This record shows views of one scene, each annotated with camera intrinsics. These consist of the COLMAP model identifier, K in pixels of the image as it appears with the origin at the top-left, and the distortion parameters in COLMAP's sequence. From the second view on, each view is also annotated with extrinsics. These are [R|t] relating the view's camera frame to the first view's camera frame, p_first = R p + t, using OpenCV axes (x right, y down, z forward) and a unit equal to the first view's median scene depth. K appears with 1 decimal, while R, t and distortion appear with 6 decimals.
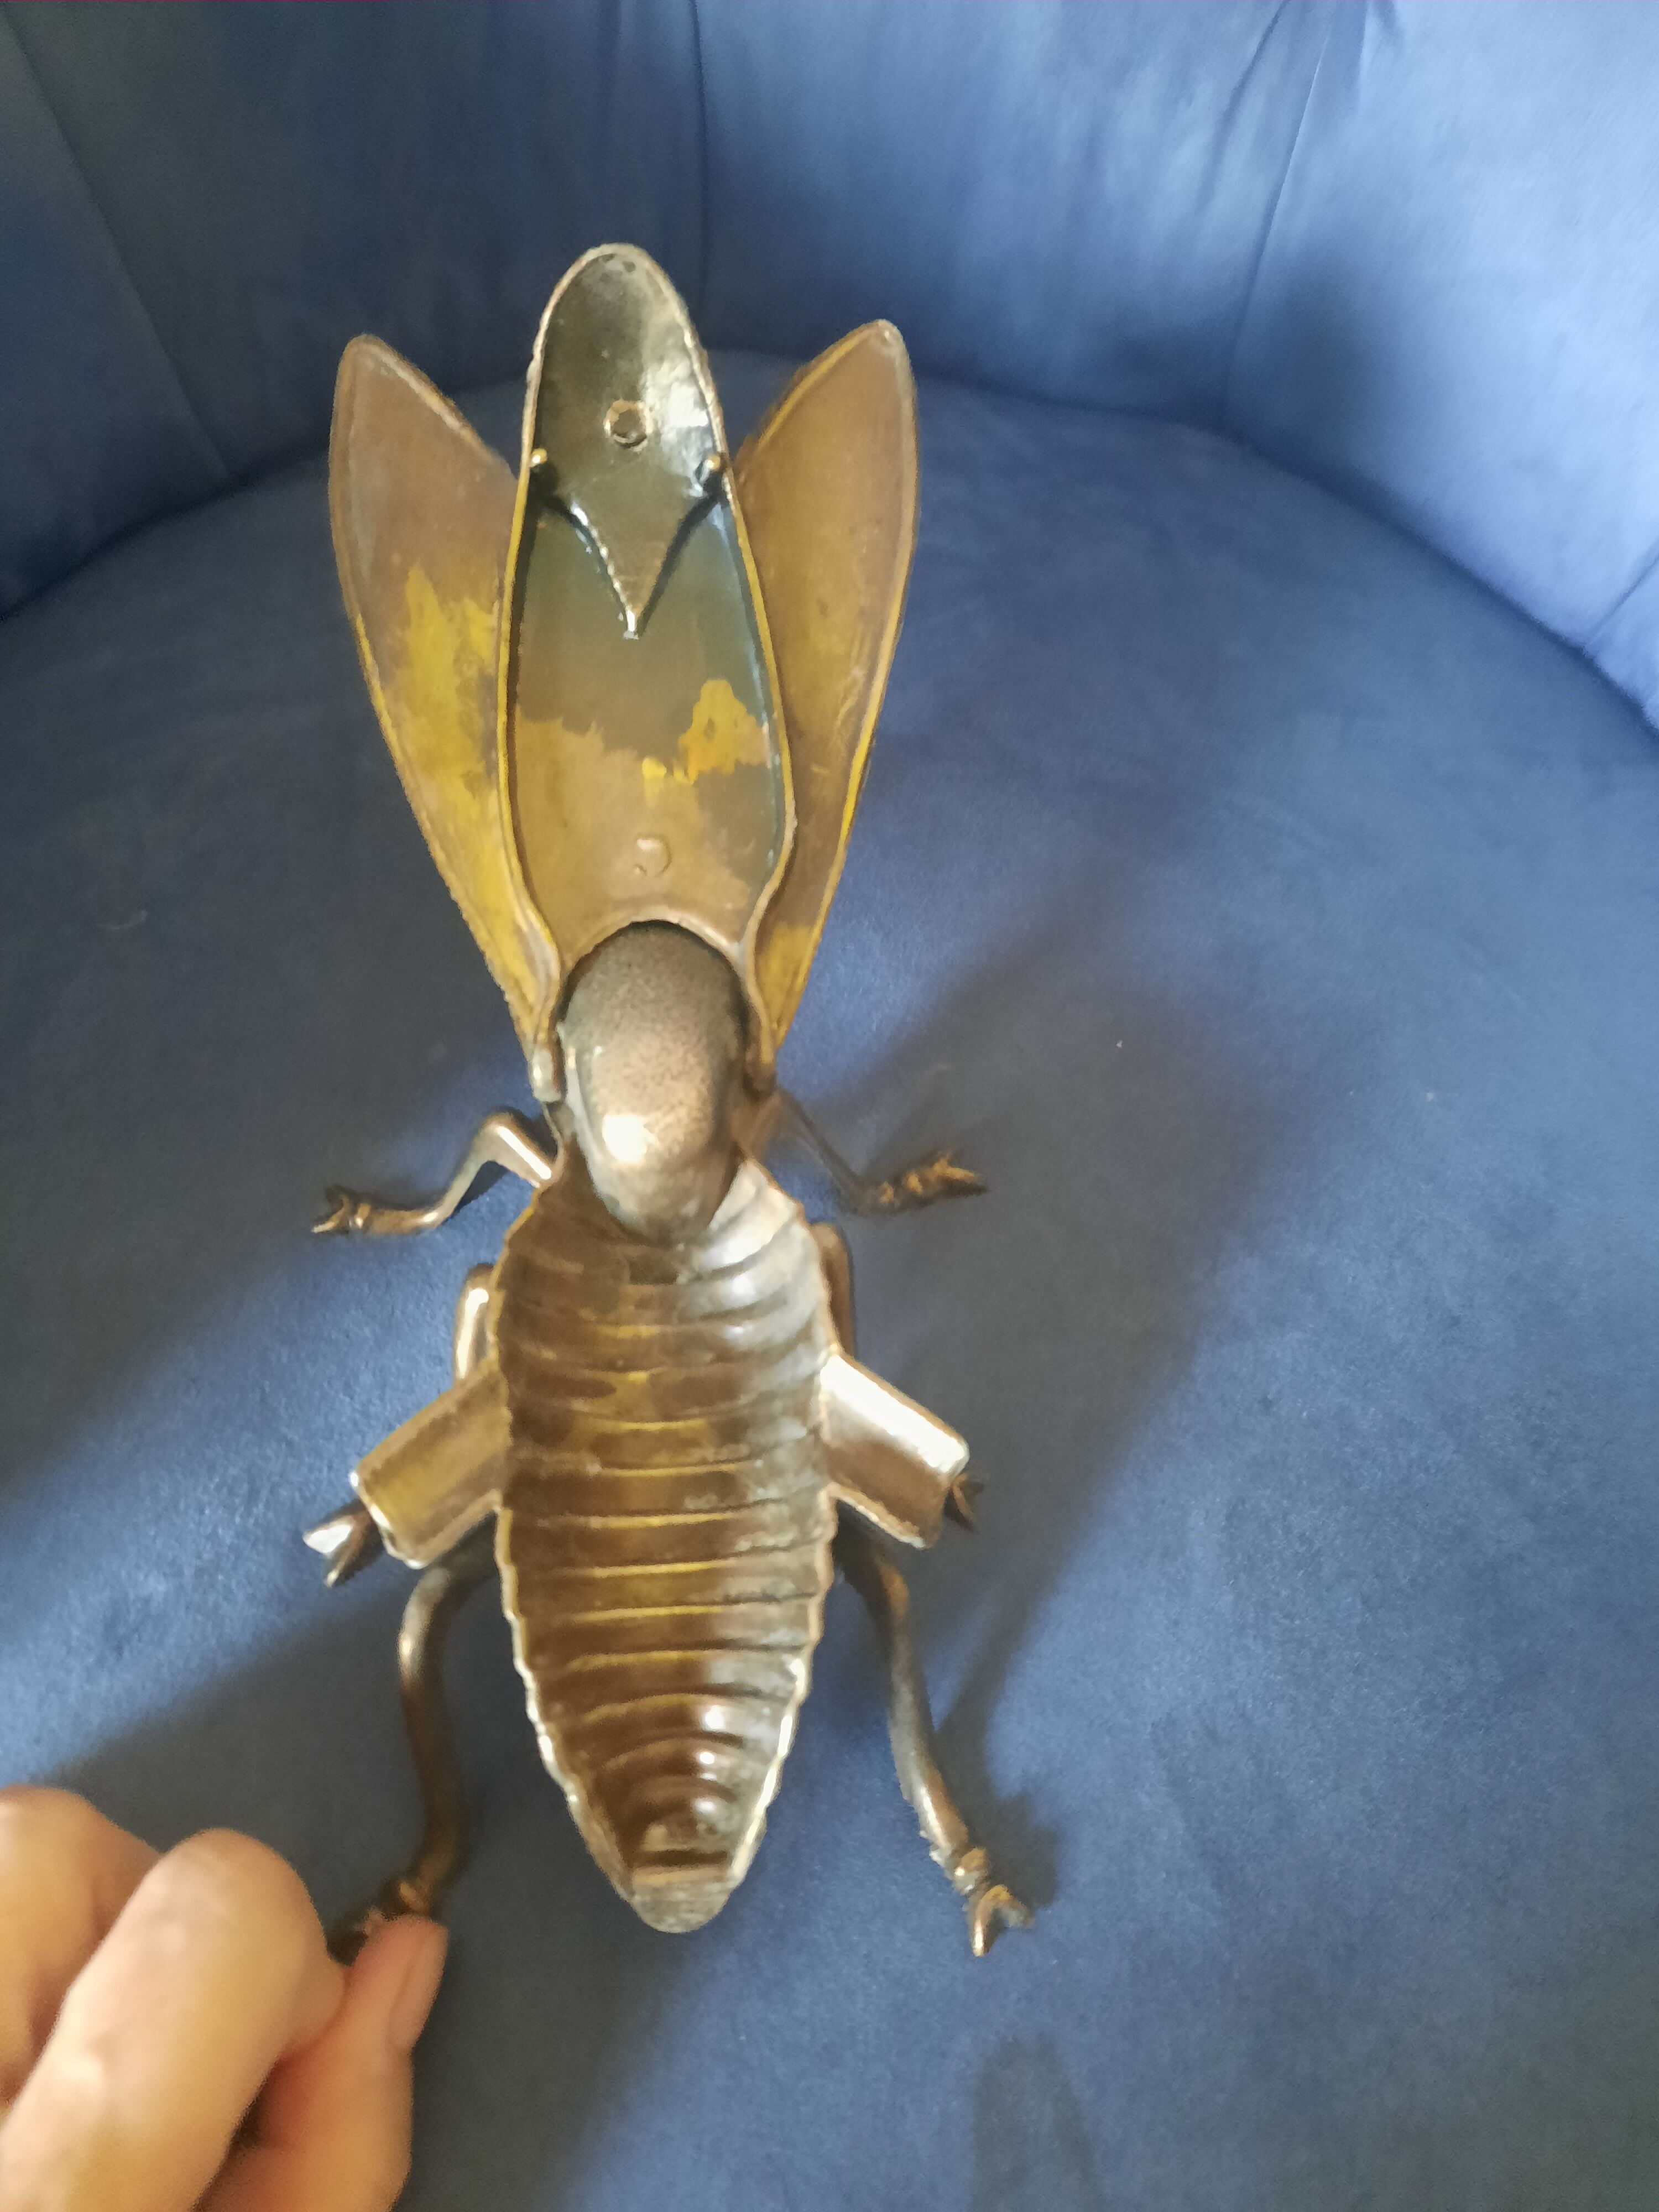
lens RADIAL K [[1819.2, 0, 829.8], [0, 1819.2, 1095.6], [0, 0, 1]] dist [0.012438, -0.006814]
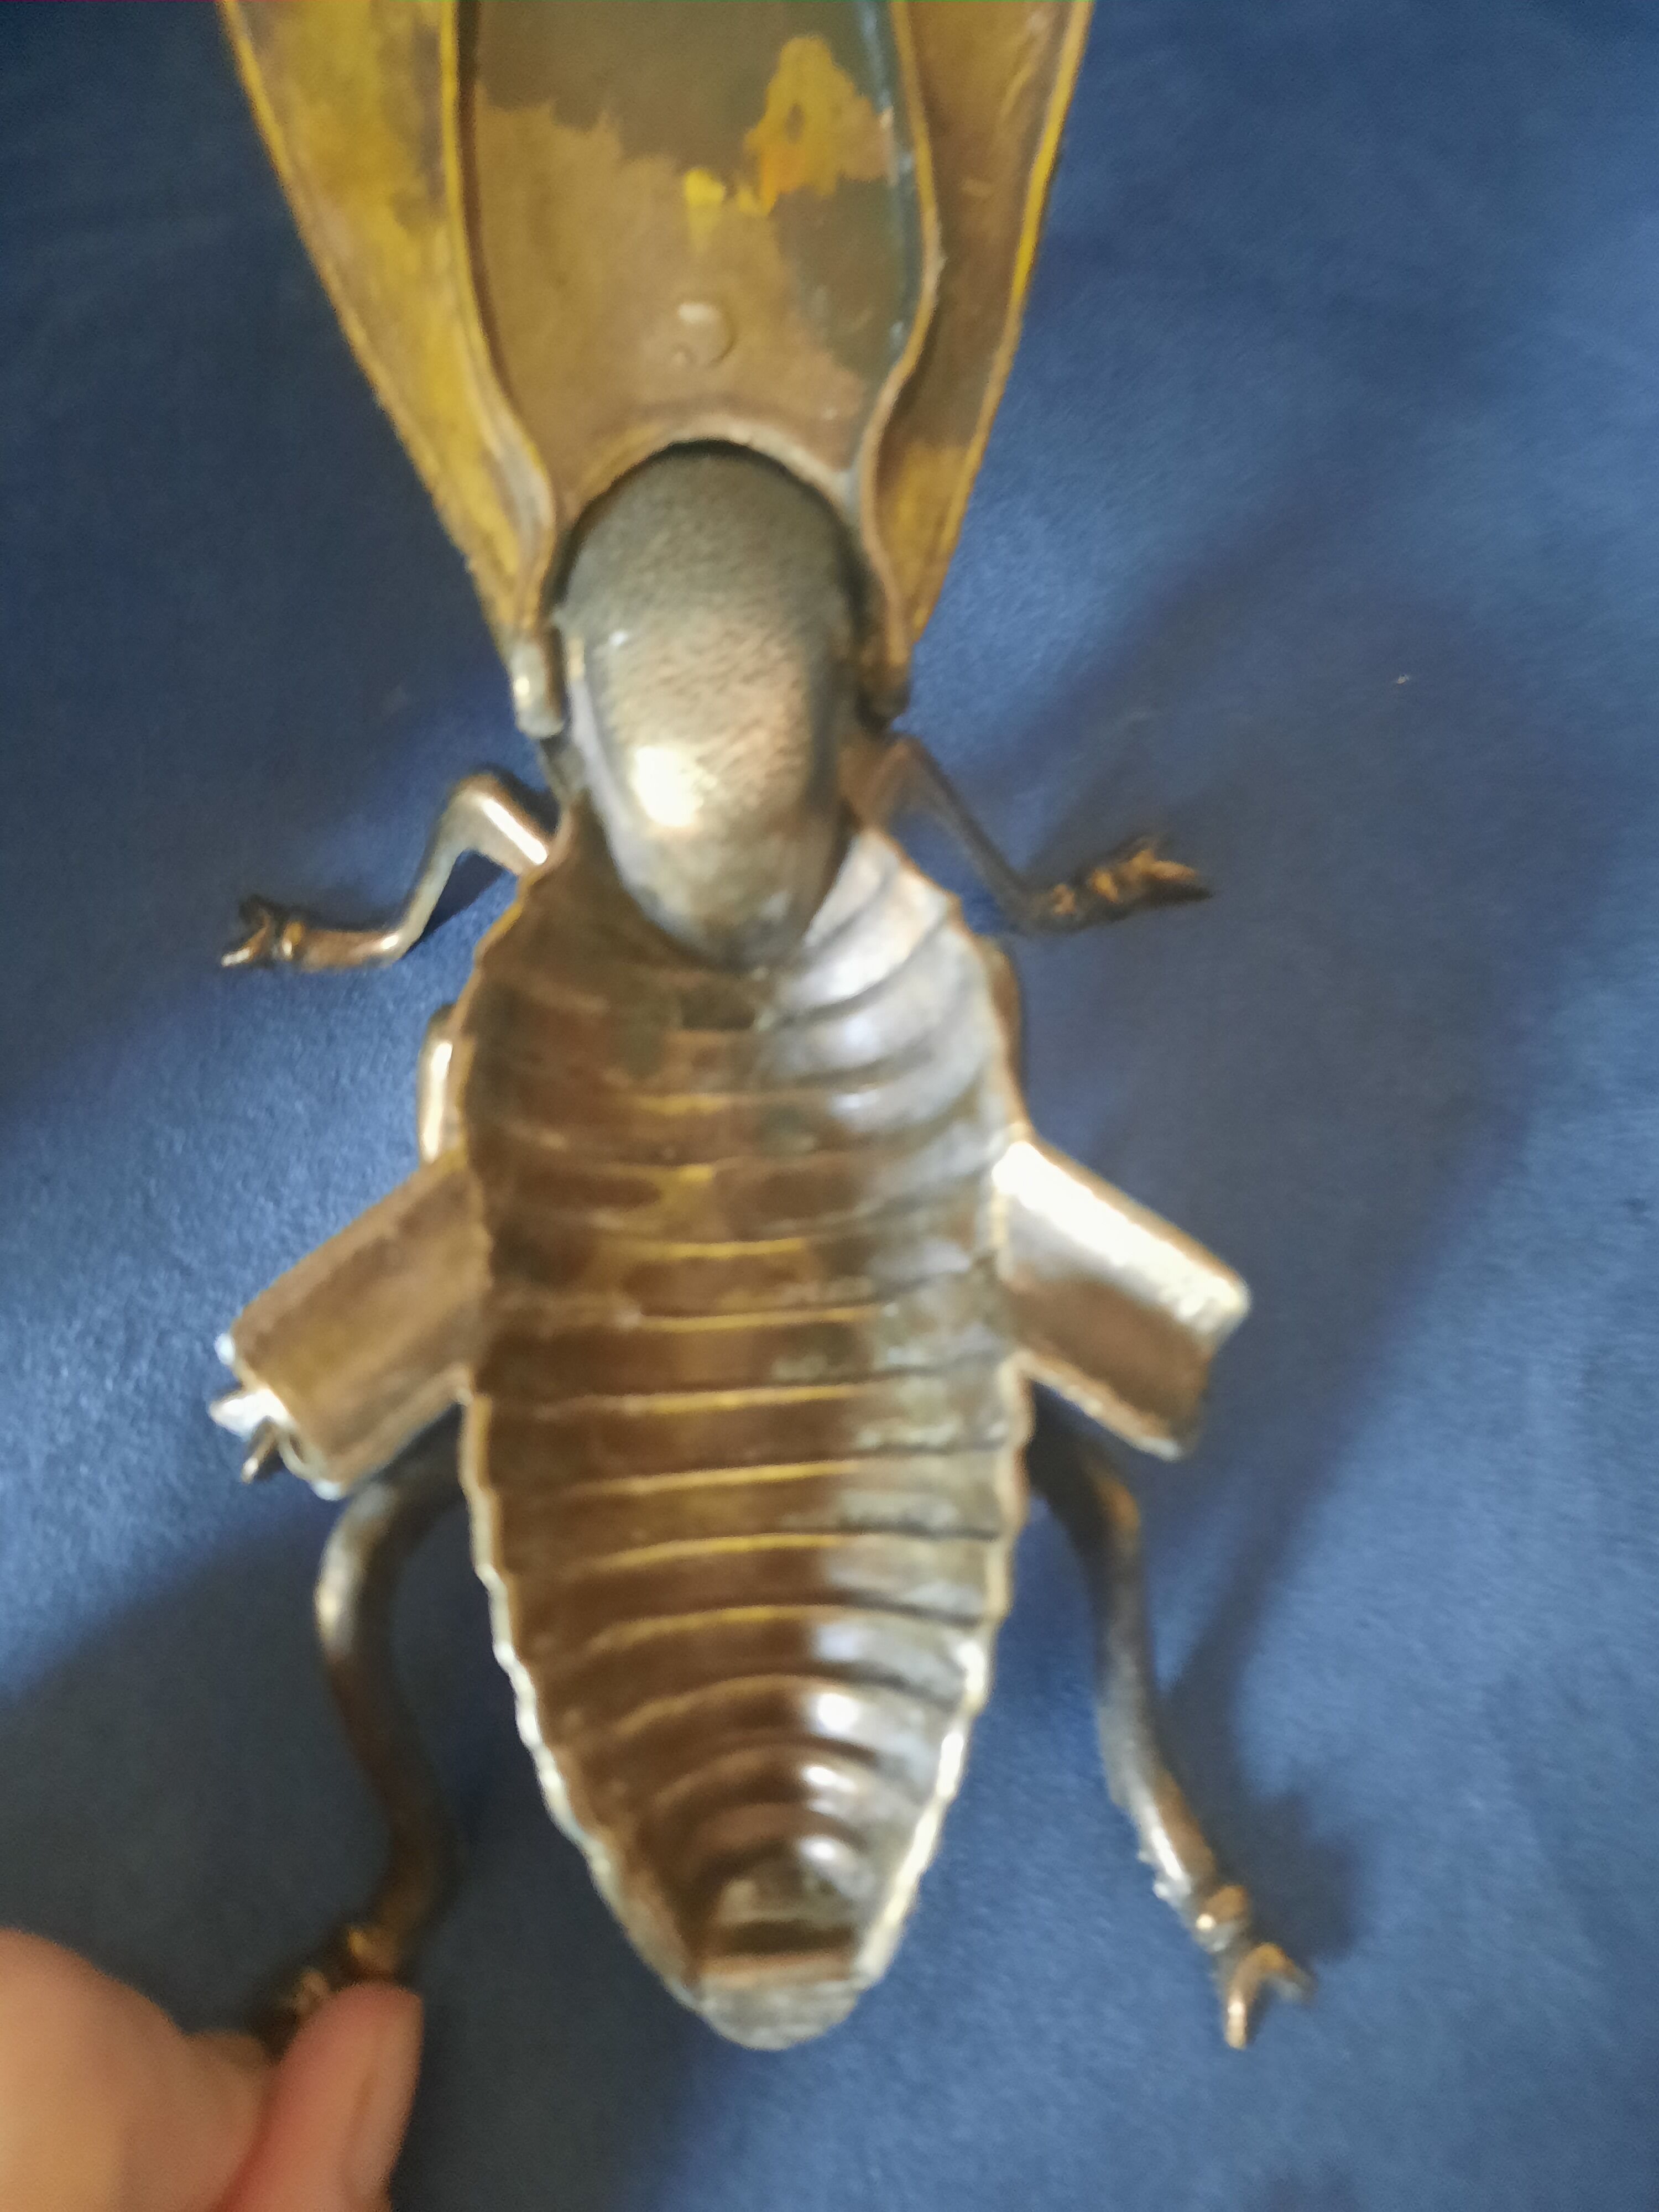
lens RADIAL K [[1709.3, 0, 843.0], [0, 1709.3, 1113.0], [0, 0, 1]] dist [0.015263, -0.023804]
pose [[0.999676, -0.005282, -0.024913, -0.038324], [0.008458, 0.991586, 0.129177, 0.055136], [0.024021, -0.129345, 0.991309, 0.401273]]
